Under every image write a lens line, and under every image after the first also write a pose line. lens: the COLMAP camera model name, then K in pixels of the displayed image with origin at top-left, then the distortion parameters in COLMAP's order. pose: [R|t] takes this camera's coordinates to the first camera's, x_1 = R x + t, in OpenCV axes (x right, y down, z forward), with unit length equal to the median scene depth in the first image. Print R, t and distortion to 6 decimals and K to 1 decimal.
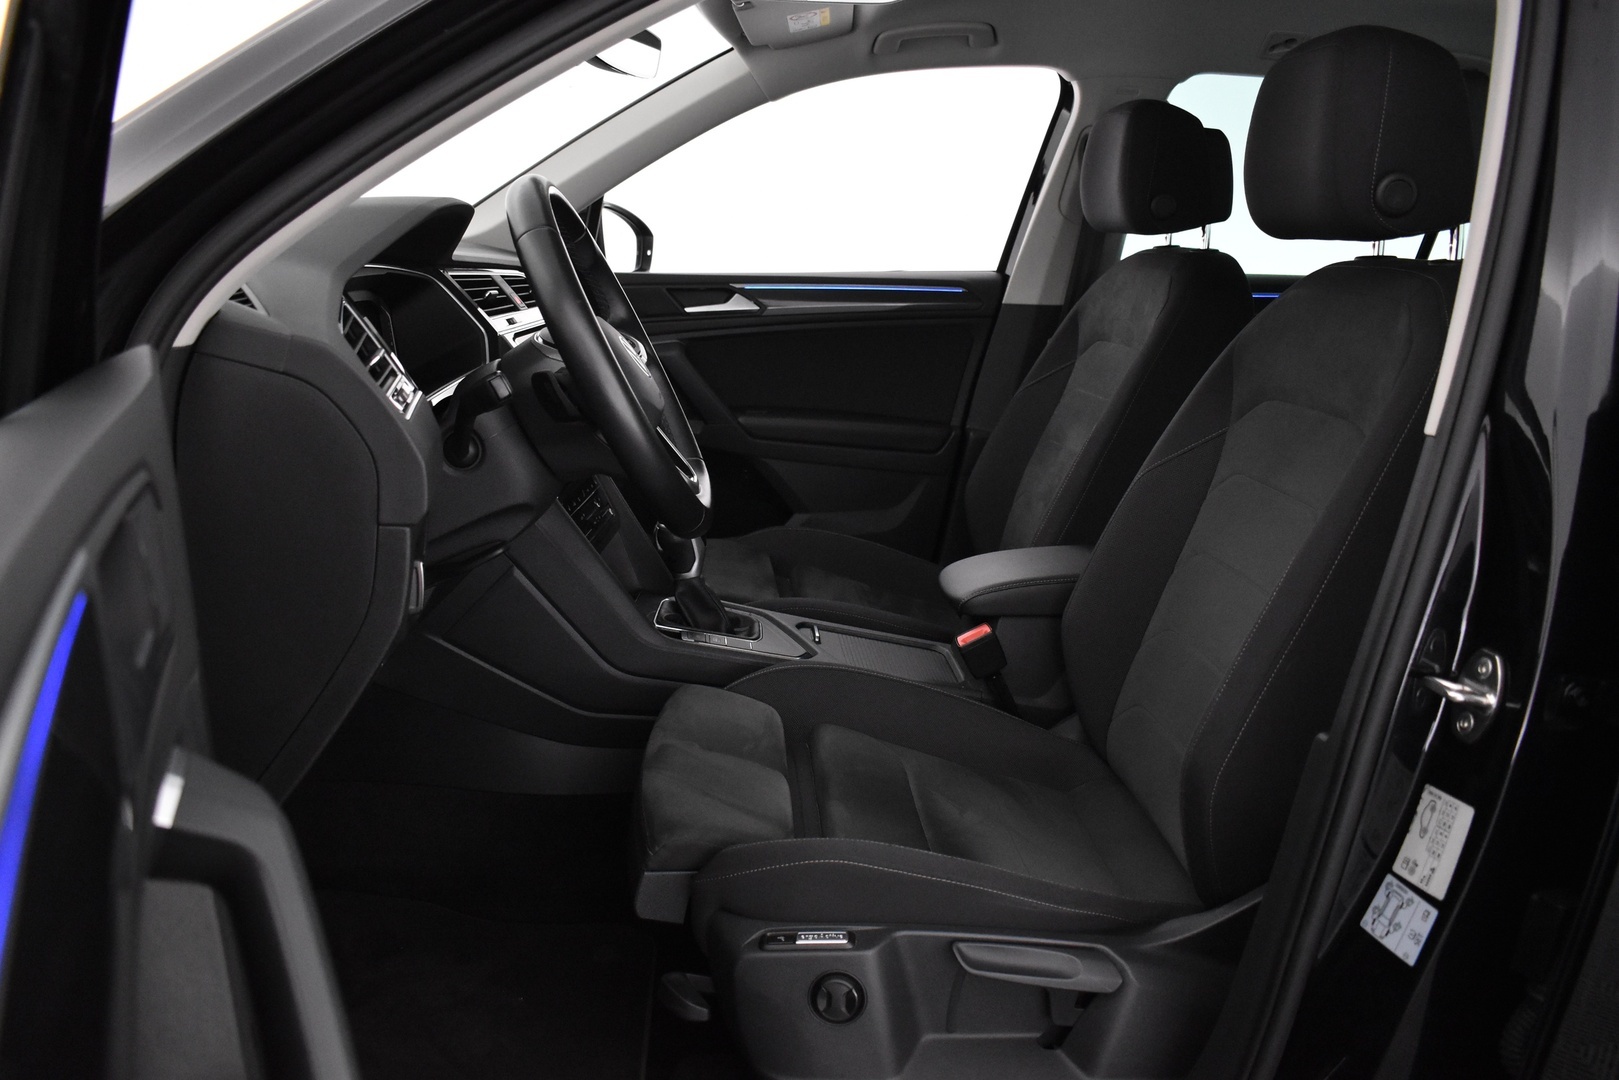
lens RADIAL K [[1265.1, 0, 807.8], [0, 1265.1, 468.0], [0, 0, 1]] dist [-0.073678, 0.000377]
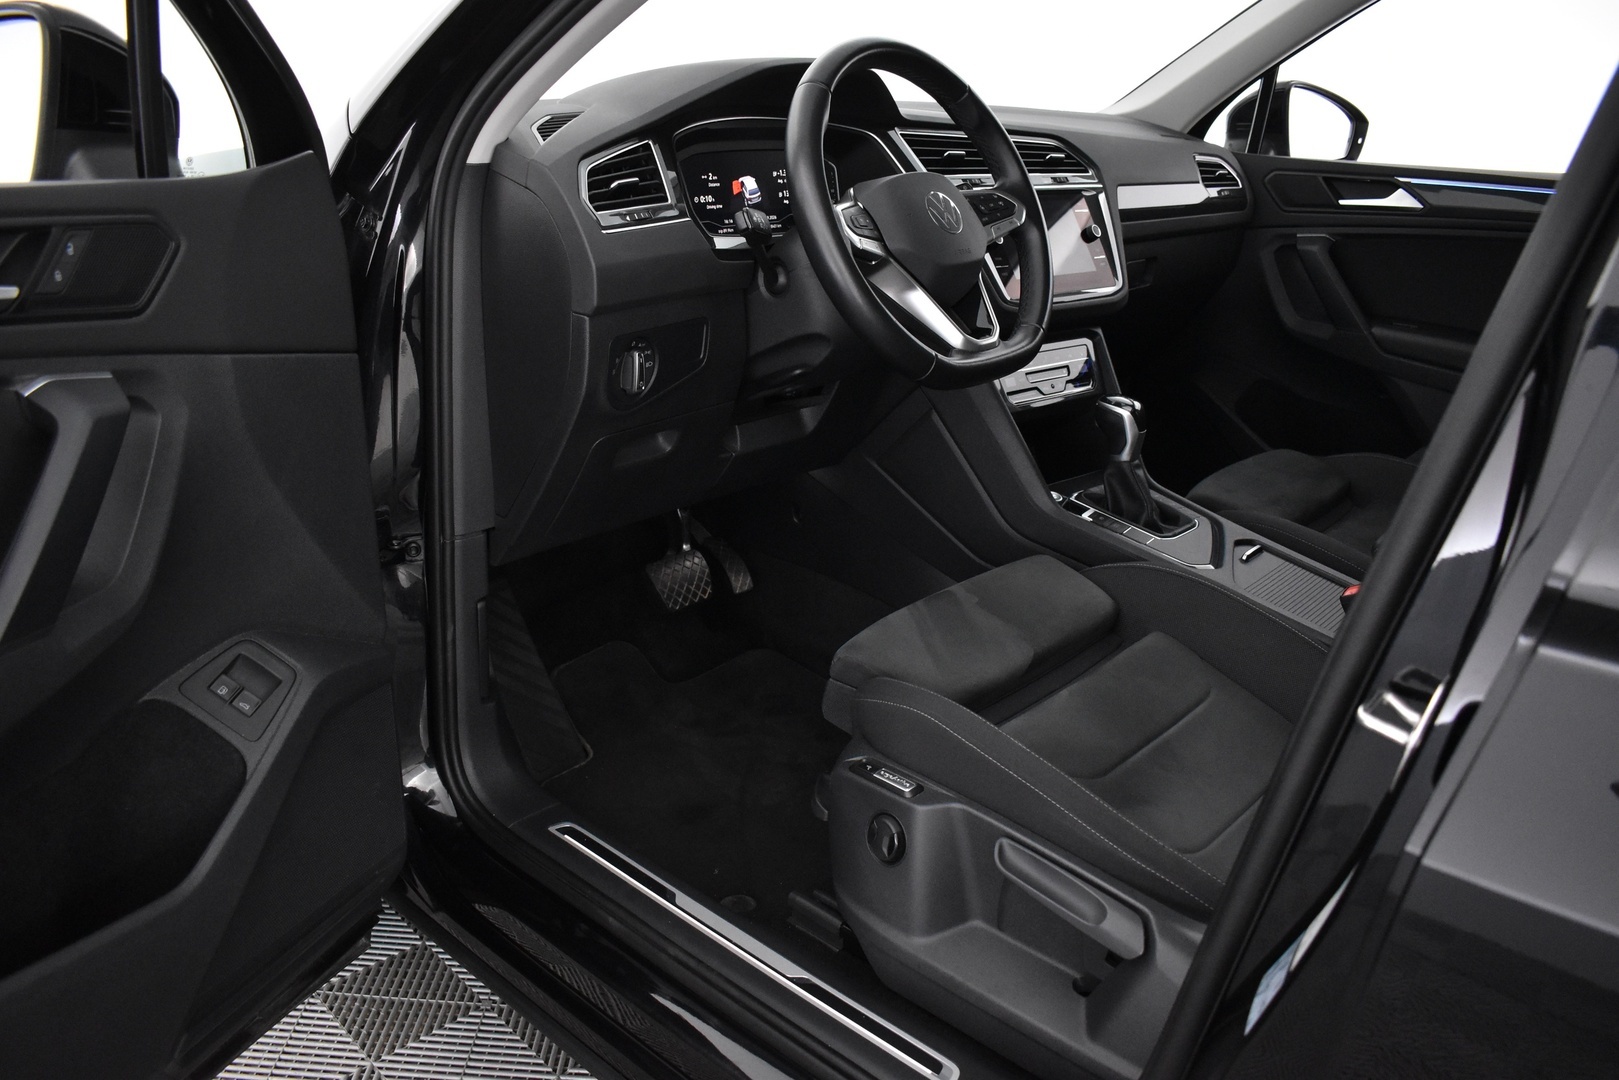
lens RADIAL K [[1265.1, 0, 807.8], [0, 1265.1, 468.0], [0, 0, 1]] dist [-0.073678, 0.000377]
pose [[0.710619, 0.204930, -0.673071, 0.366644], [-0.150156, 0.978775, 0.139475, -0.007048], [0.687367, 0.001952, 0.726307, 0.117321]]
